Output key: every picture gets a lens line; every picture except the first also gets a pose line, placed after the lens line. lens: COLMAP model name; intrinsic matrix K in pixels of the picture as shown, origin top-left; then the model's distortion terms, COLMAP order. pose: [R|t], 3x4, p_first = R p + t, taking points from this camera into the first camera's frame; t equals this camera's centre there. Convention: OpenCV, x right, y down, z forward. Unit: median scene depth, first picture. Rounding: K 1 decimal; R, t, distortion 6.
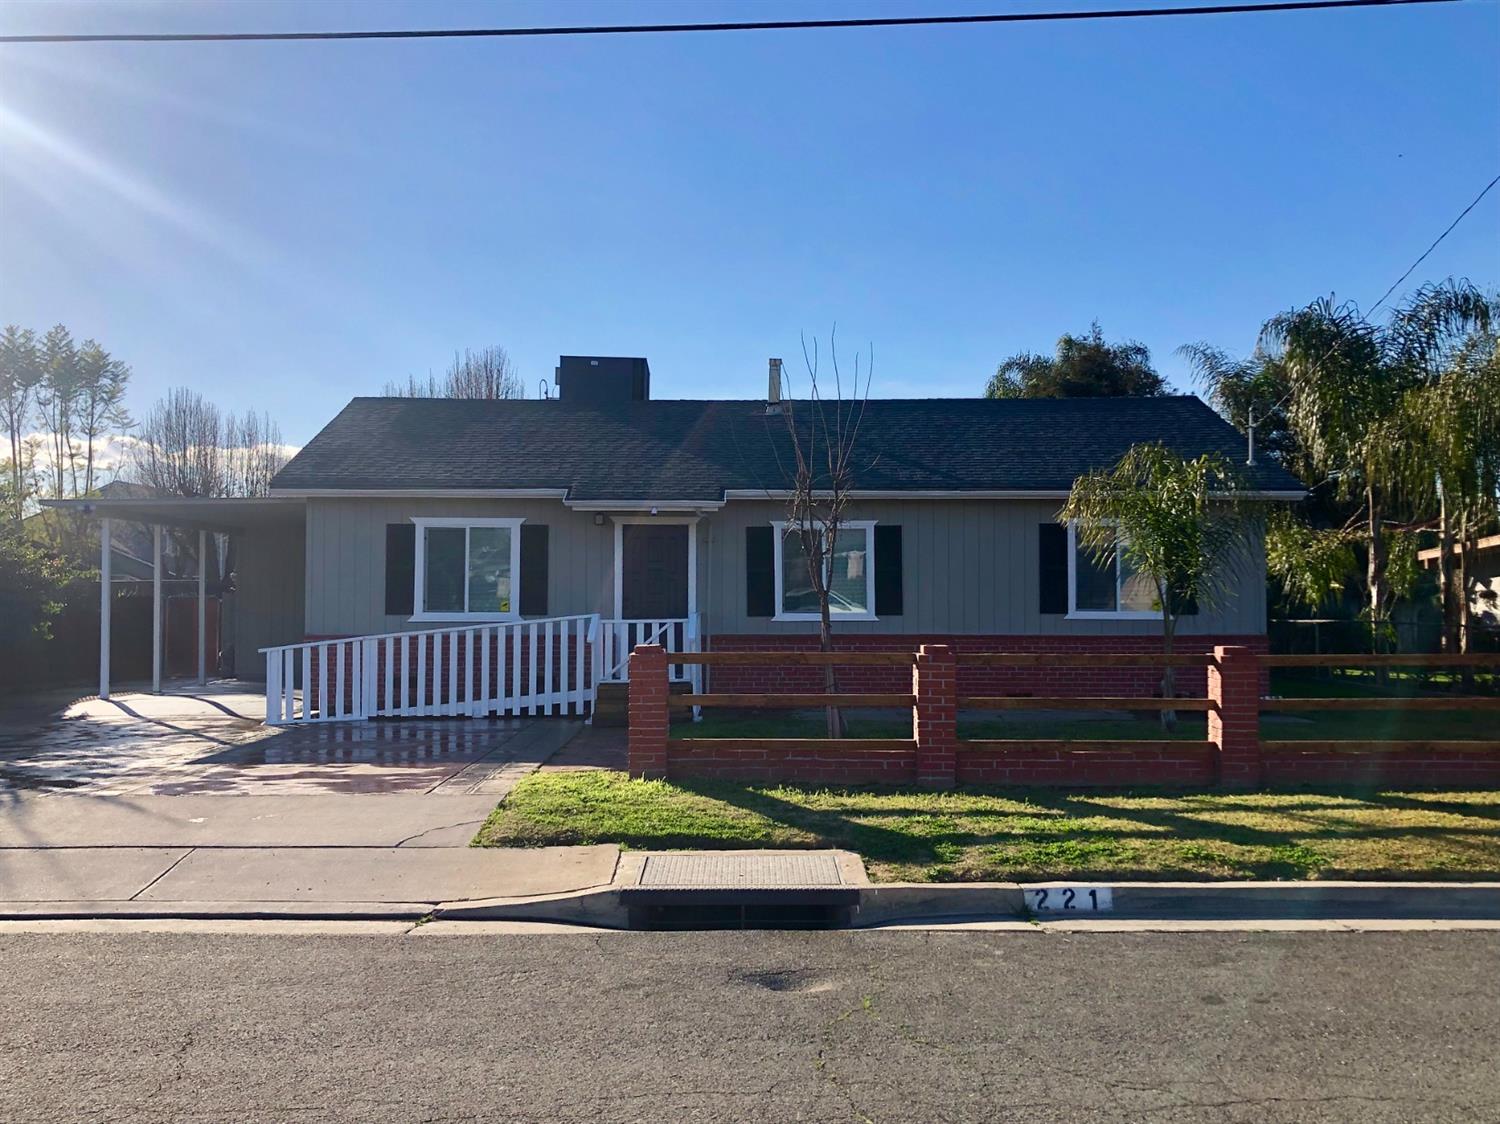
lens RADIAL K [[1357.5, 0, 750.0], [0, 1357.5, 562.0], [0, 0, 1]] dist [0.007853, -0.007590]
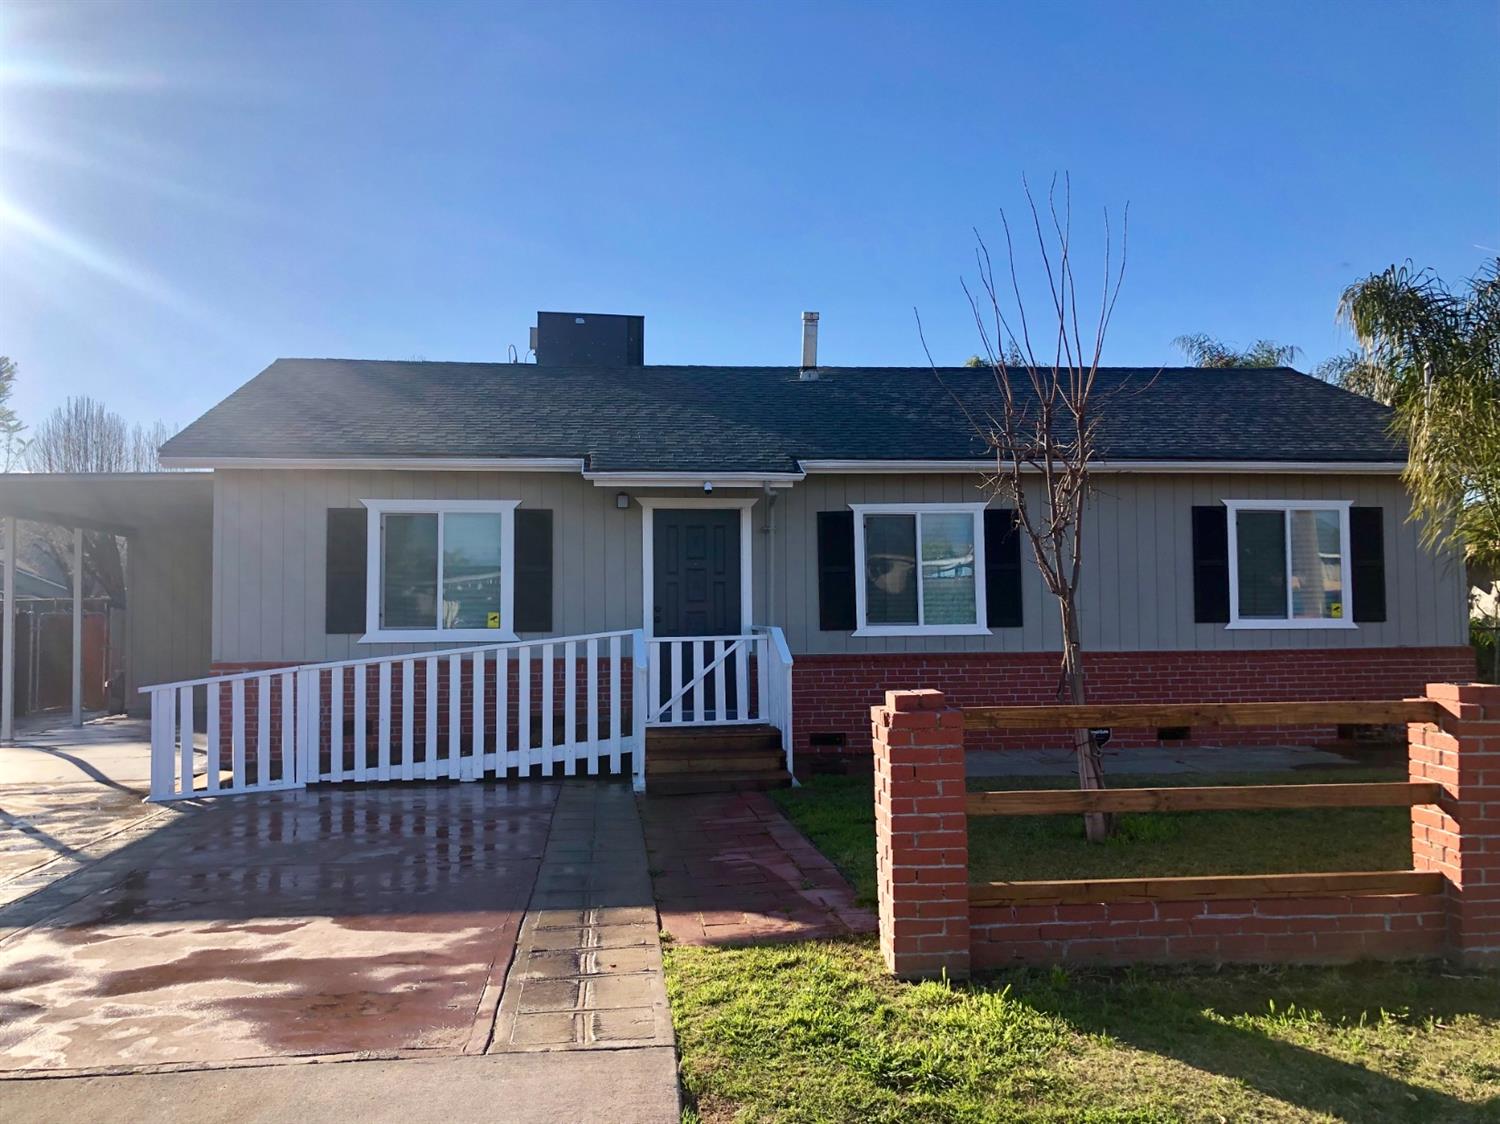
lens RADIAL K [[1266.5, 0, 750.0], [0, 1266.5, 562.0], [0, 0, 1]] dist [-0.009326, 0.067379]
pose [[0.996751, -0.007091, 0.080236, -0.099657], [0.008138, 0.999886, -0.012719, 0.011117], [-0.080137, 0.013330, 0.996695, 0.316026]]
